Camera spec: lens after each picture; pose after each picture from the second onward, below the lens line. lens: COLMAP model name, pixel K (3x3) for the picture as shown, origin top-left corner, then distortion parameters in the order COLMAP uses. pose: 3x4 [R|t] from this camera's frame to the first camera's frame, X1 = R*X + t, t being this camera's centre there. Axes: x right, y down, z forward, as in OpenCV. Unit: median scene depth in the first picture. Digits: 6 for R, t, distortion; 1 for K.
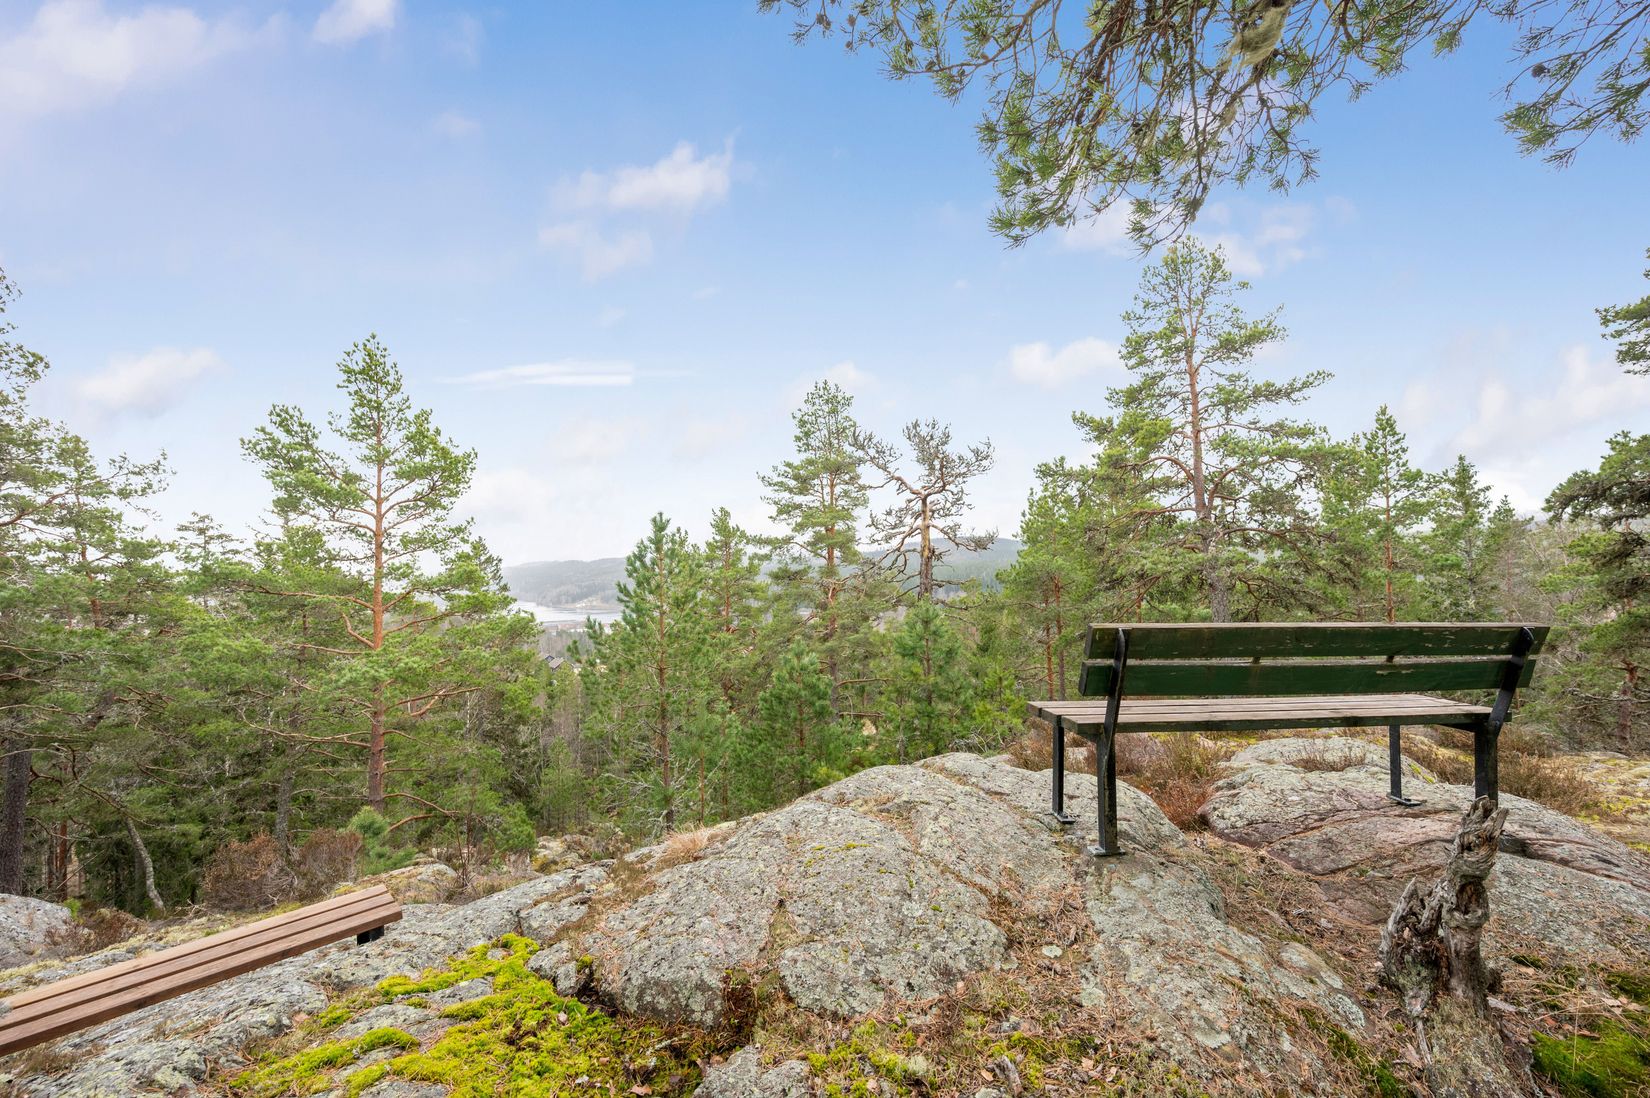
lens RADIAL K [[1383.7, 0, 826.5], [0, 1383.7, 551.6], [0, 0, 1]] dist [0.018349, -0.029862]
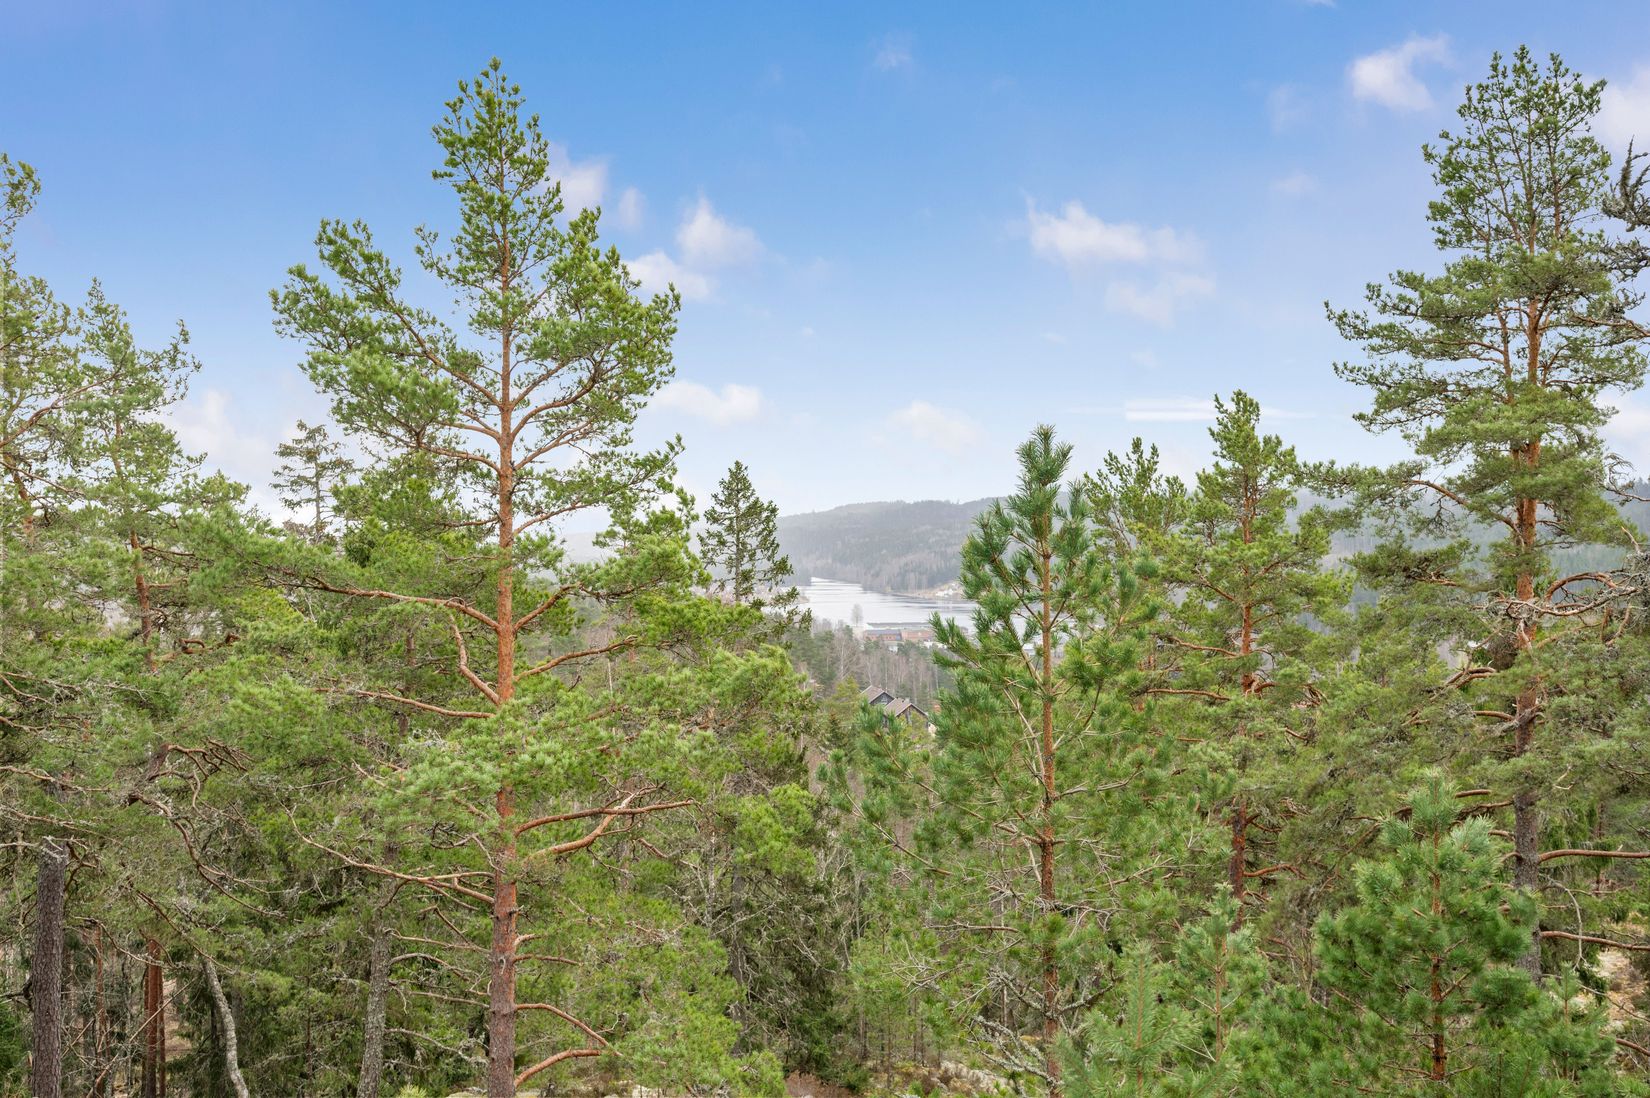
lens RADIAL K [[1383.7, 0, 819.9], [0, 1383.7, 551.0], [0, 0, 1]] dist [0.018349, -0.029862]
pose [[0.913420, 0.021147, -0.406469, -0.019542], [0.031422, 0.992005, 0.122222, -0.041448], [0.405804, -0.124412, 0.905453, 0.584321]]
